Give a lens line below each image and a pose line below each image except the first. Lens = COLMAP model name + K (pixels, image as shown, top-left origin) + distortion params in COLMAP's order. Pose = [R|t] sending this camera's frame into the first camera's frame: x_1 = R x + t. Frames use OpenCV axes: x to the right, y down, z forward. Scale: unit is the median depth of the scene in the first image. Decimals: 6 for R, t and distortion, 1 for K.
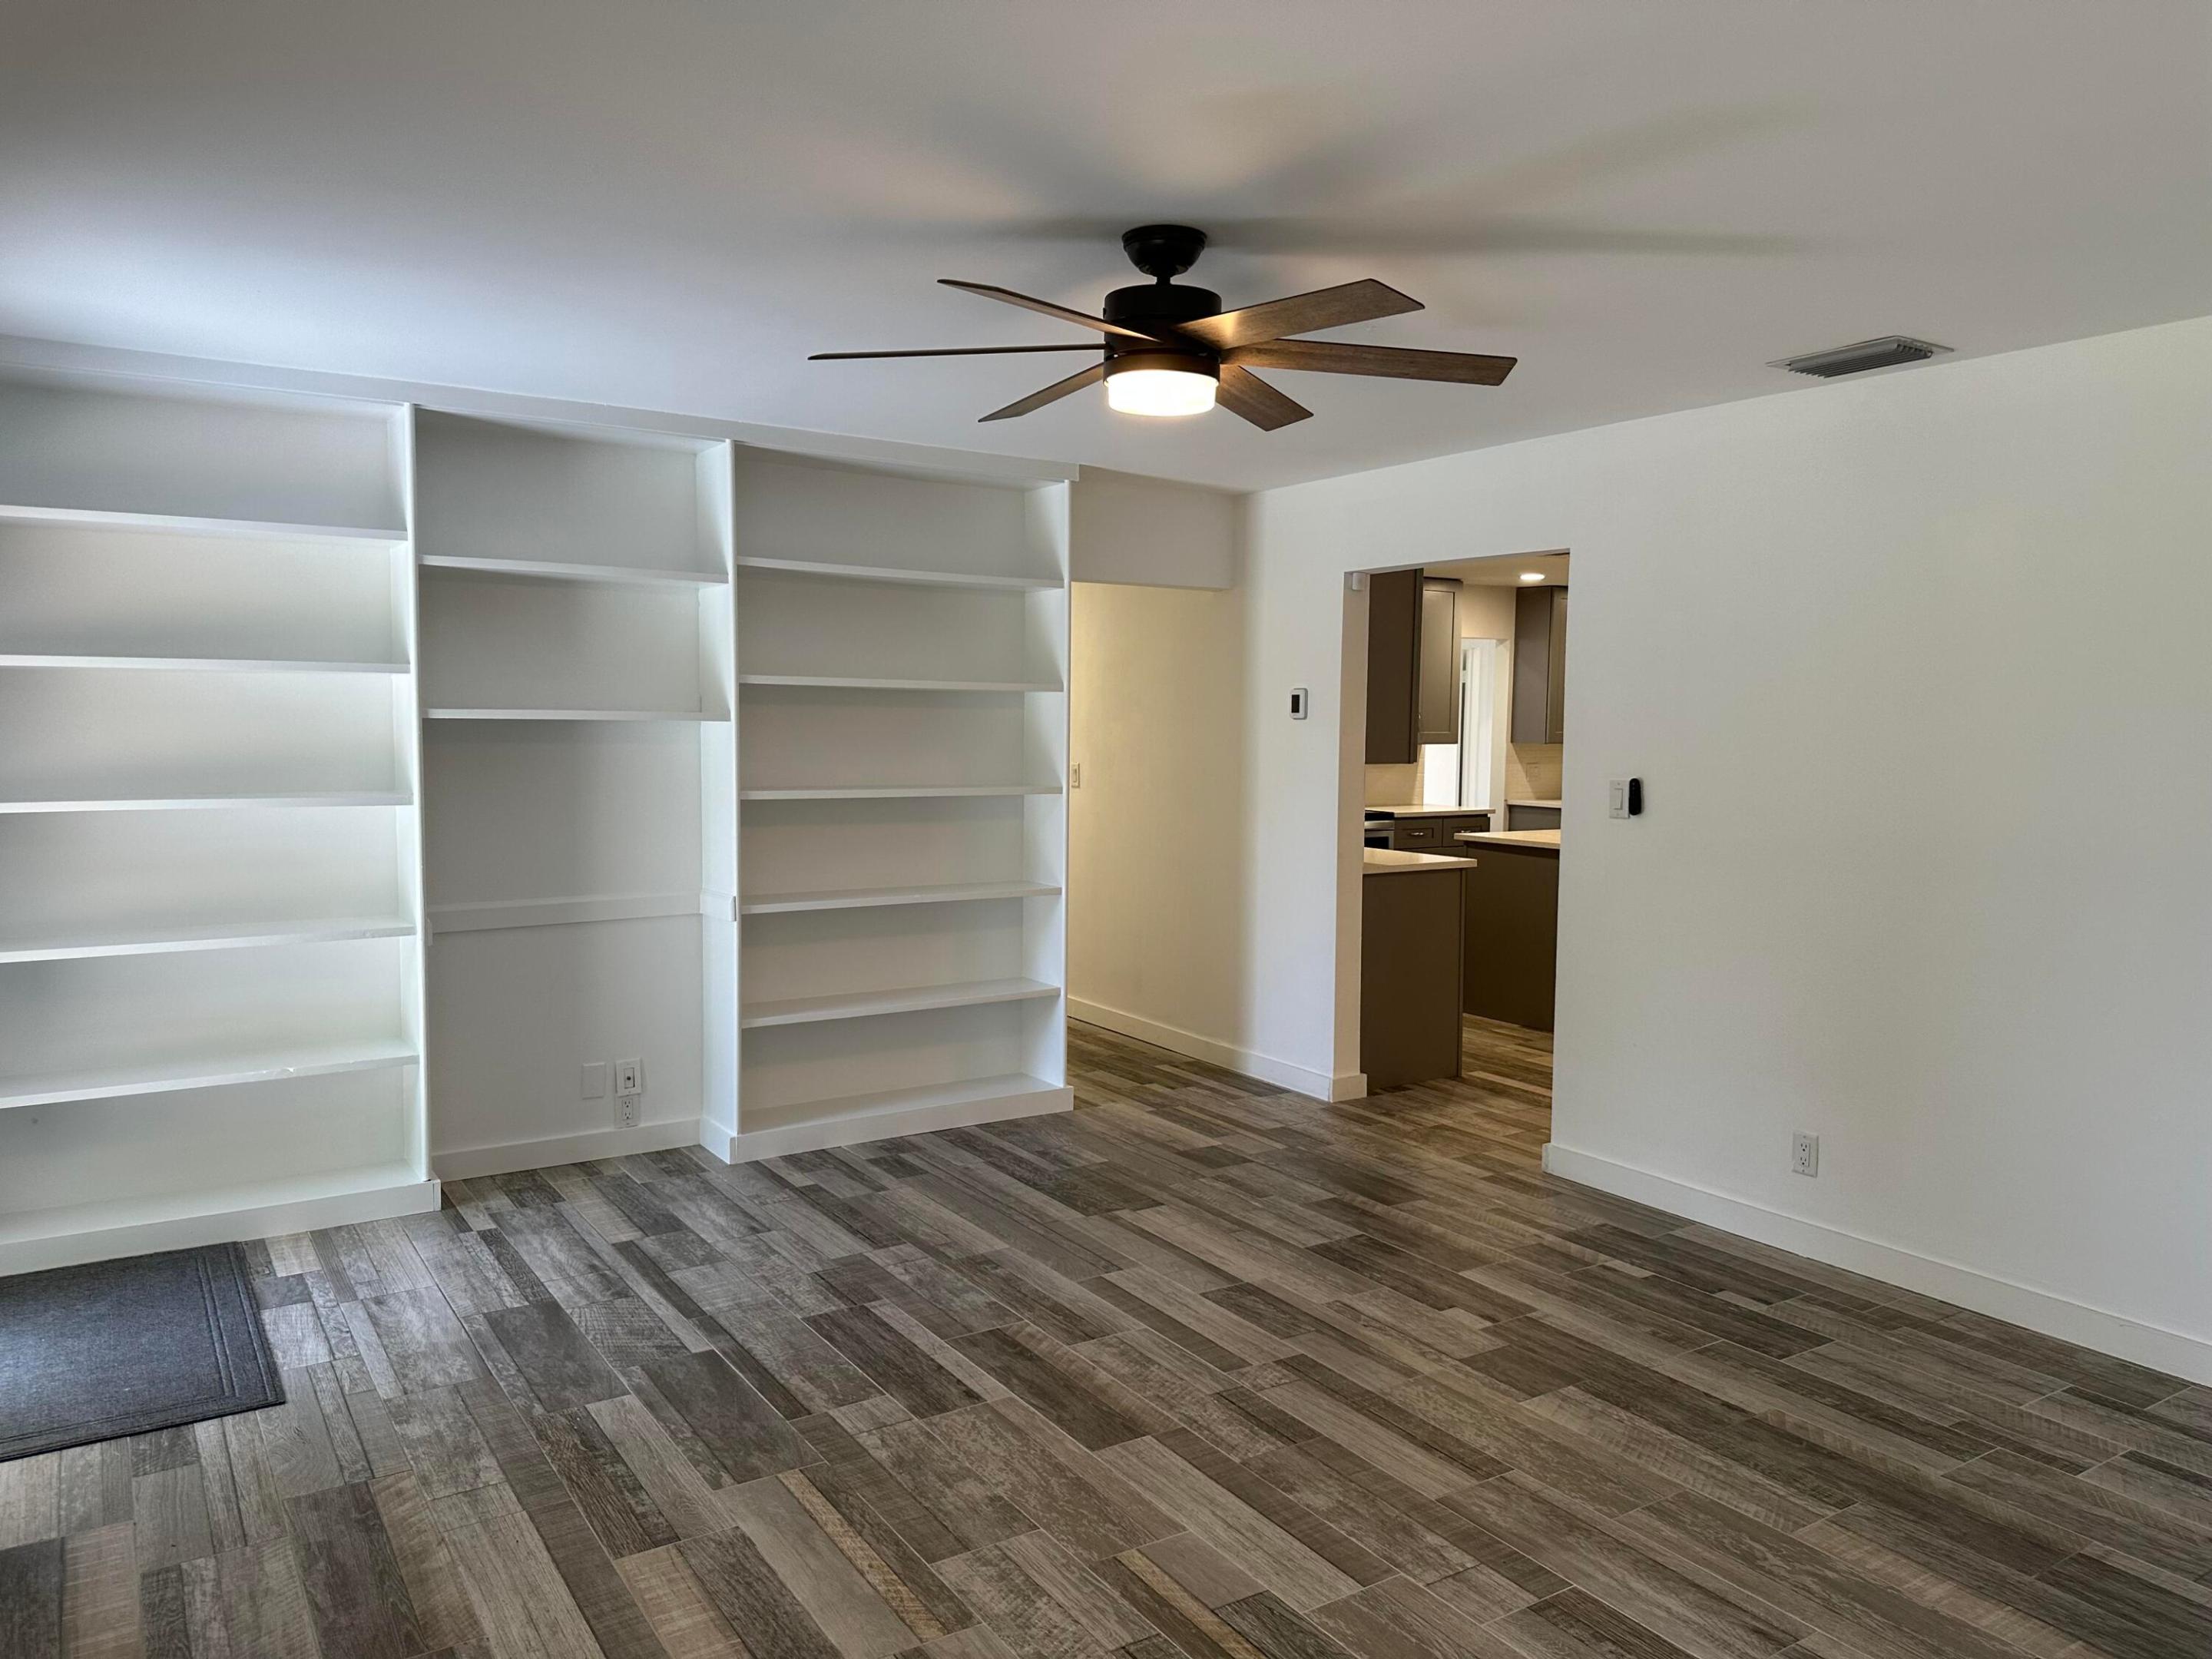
lens RADIAL K [[1563.6, 0, 1100.8], [0, 1563.6, 837.8], [0, 0, 1]] dist [0.008102, -0.005240]
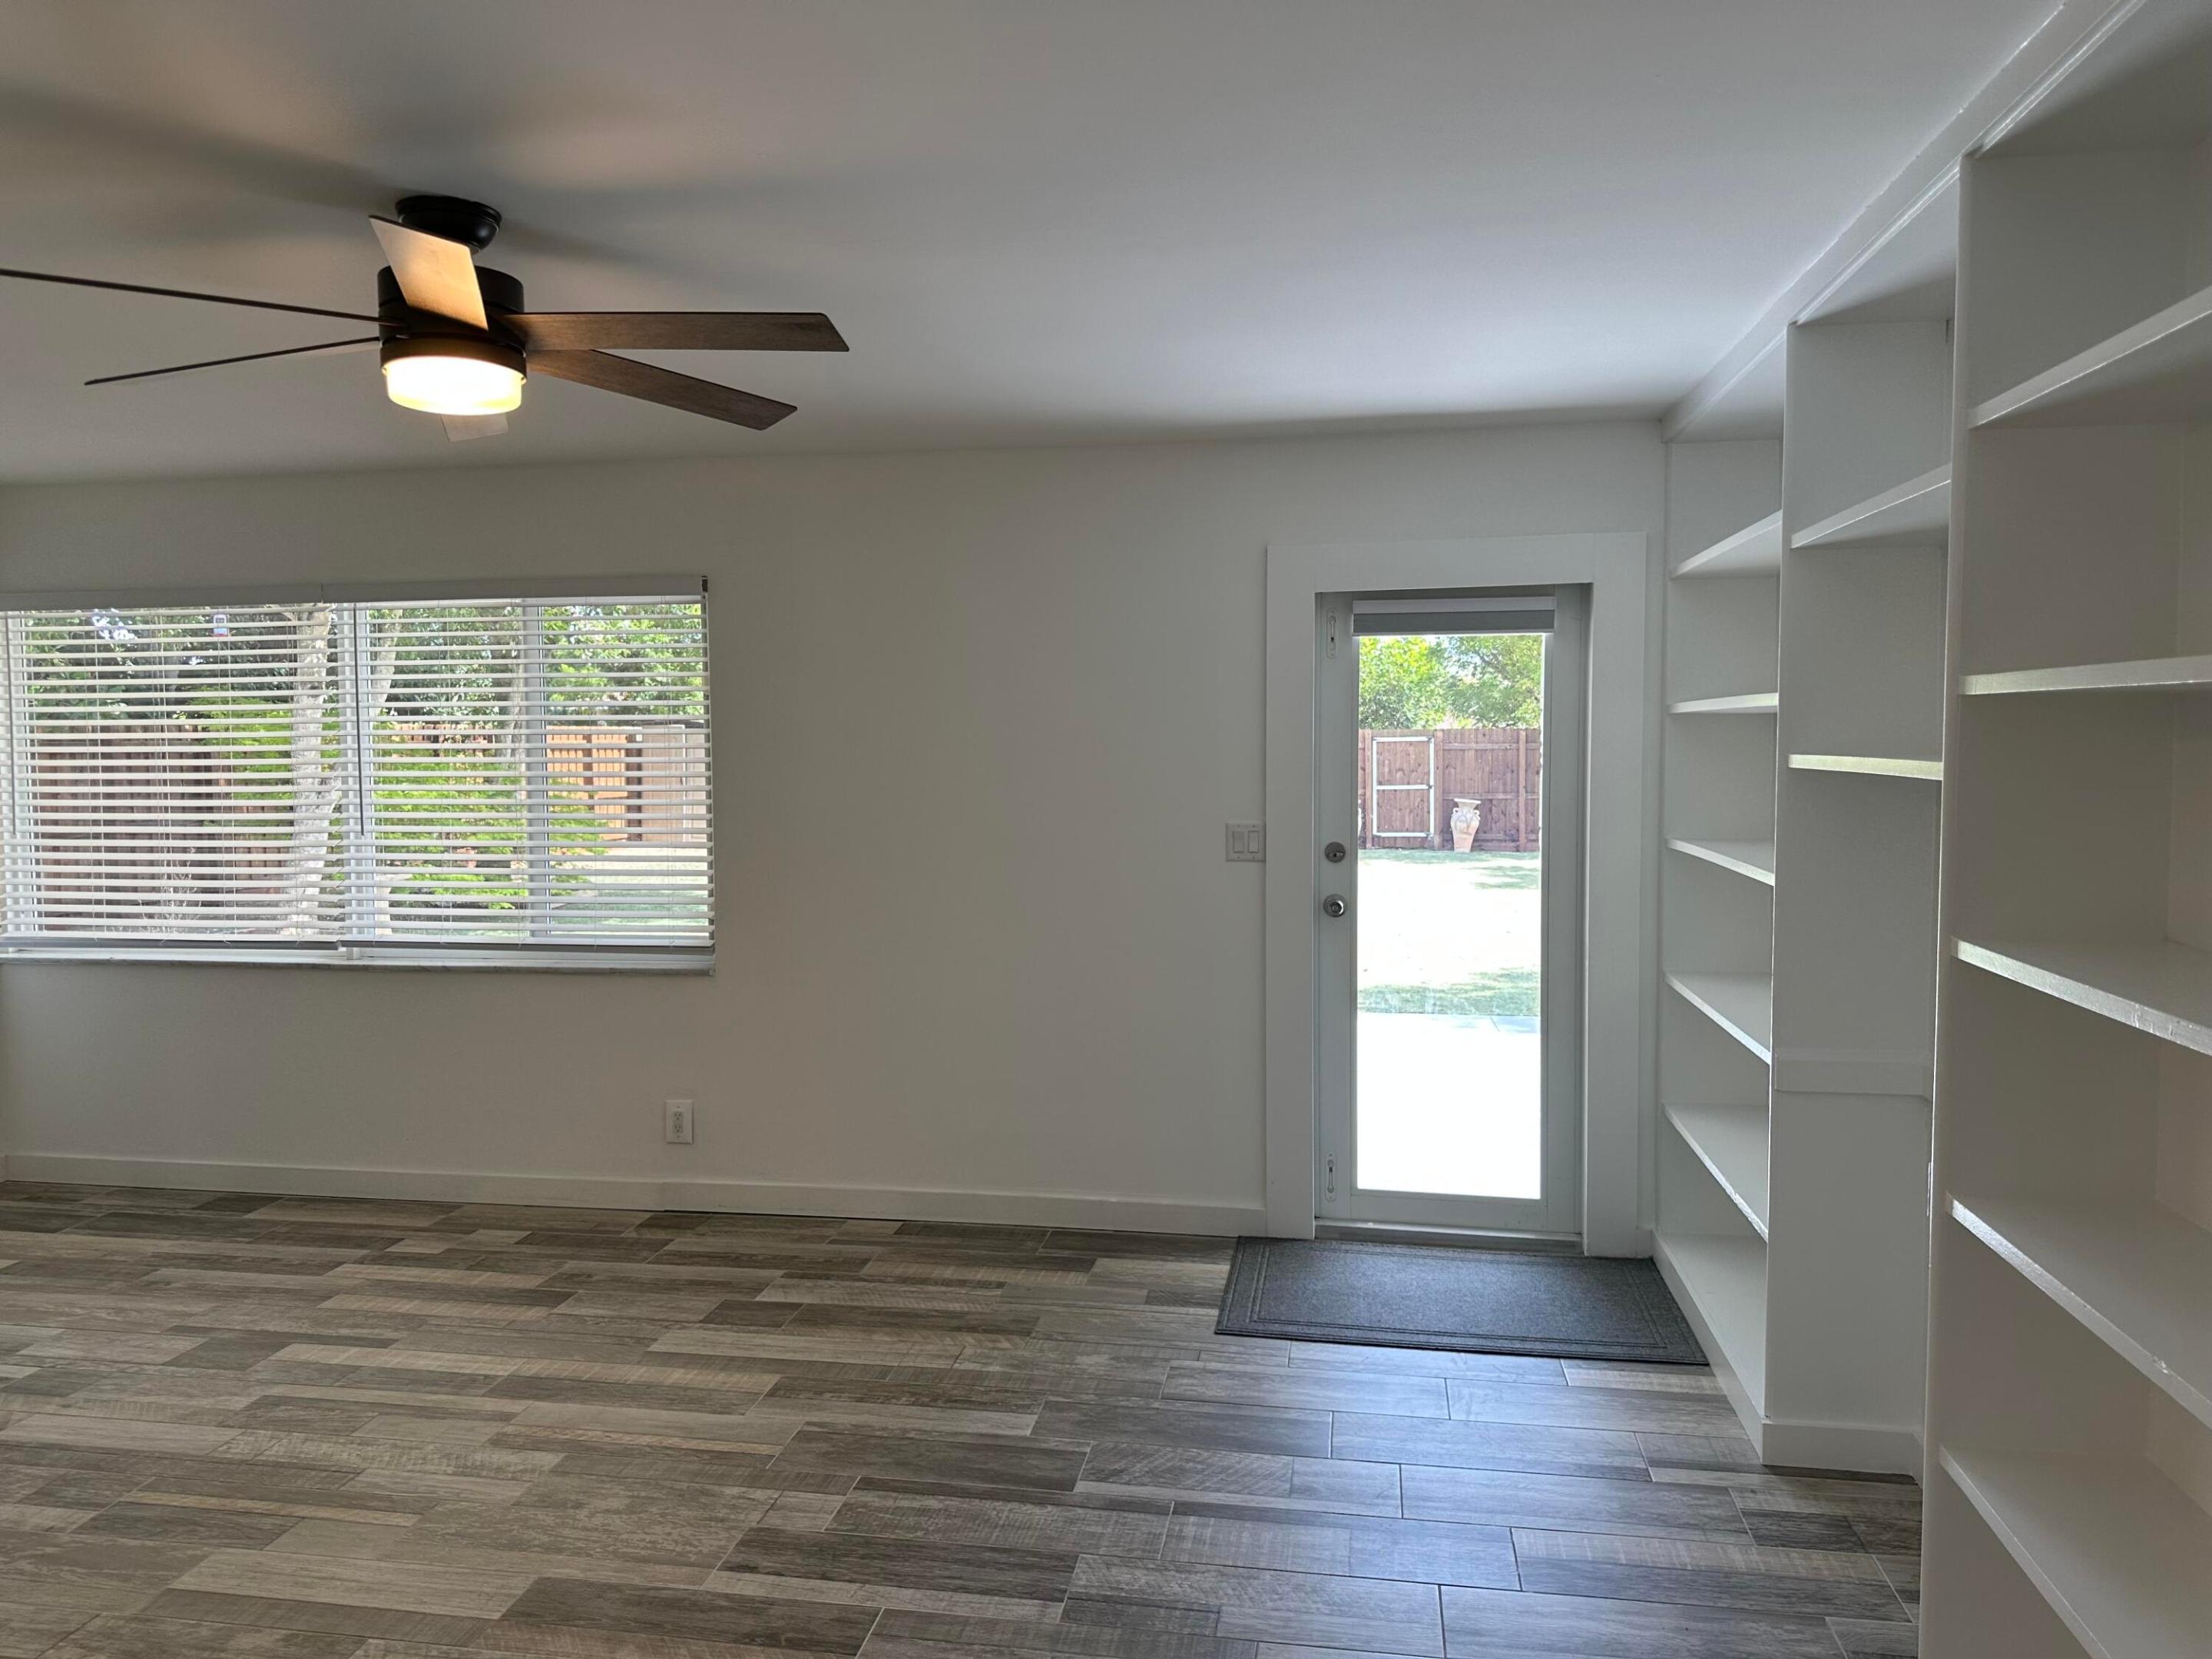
lens RADIAL K [[1575.8, 0, 1106.0], [0, 1575.8, 829.5], [0, 0, 1]] dist [-0.002914, -0.000324]
pose [[-0.673702, 0.046639, -0.737530, 0.432970], [-0.060904, 0.991107, 0.118308, -0.167337], [0.736489, 0.124623, -0.664870, 1.824370]]
